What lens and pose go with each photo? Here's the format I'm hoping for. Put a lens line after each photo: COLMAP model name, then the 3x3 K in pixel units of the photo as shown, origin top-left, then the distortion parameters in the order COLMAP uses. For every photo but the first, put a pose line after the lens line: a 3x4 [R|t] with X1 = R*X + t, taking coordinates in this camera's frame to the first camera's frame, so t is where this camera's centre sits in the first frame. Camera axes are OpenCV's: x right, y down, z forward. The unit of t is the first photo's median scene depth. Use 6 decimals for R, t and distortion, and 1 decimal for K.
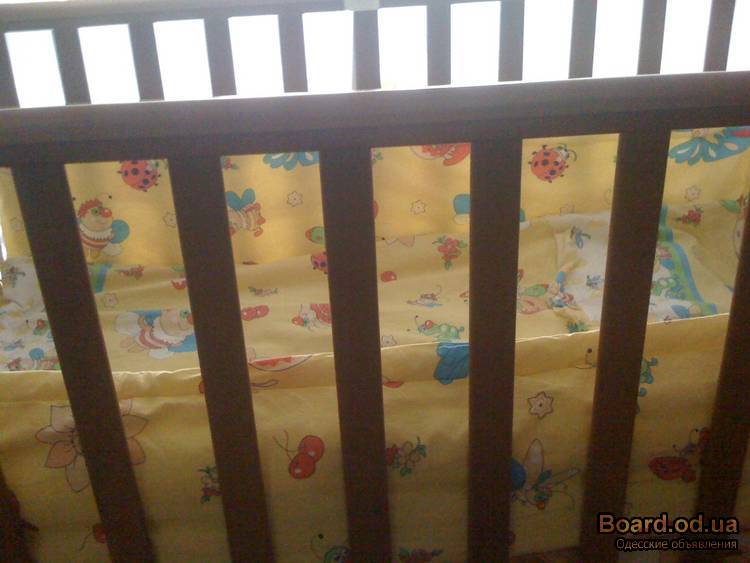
lens RADIAL K [[882.0, 0, 375.0], [0, 882.0, 281.5], [0, 0, 1]] dist [0.013825, -0.284402]
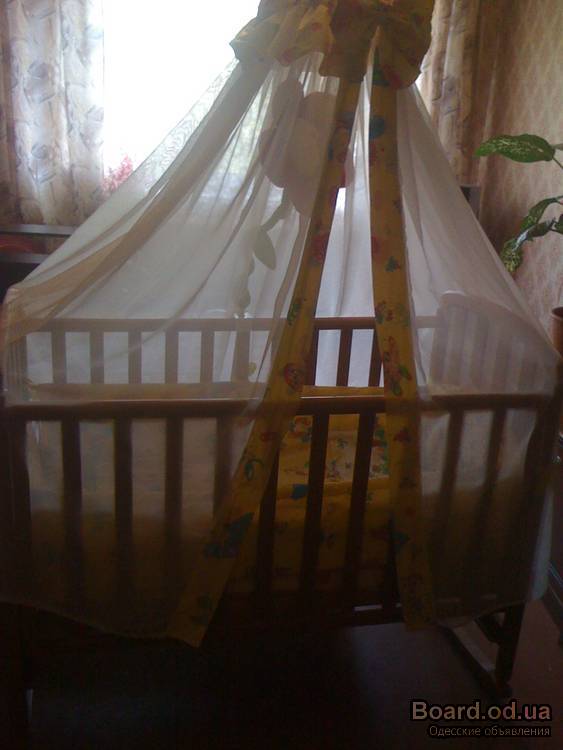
lens RADIAL K [[882.0, 0, 281.5], [0, 882.0, 375.0], [0, 0, 1]] dist [0.013825, -0.284402]
pose [[0.984237, 0.044146, 0.171254, -0.429576], [-0.025483, 0.993640, -0.109684, 0.031513], [-0.175007, 0.103591, 0.979102, -1.615966]]
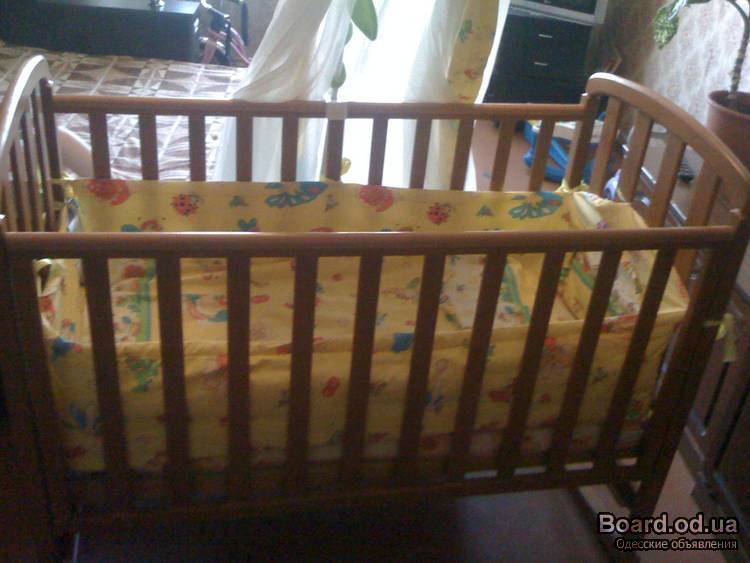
lens RADIAL K [[882.0, 0, 375.0], [0, 882.0, 281.5], [0, 0, 1]] dist [0.013825, -0.284402]
pose [[0.982862, 0.042622, 0.179346, -0.348429], [-0.056071, 0.995927, 0.070603, -0.194742], [-0.175606, -0.079449, 0.981249, -1.007874]]
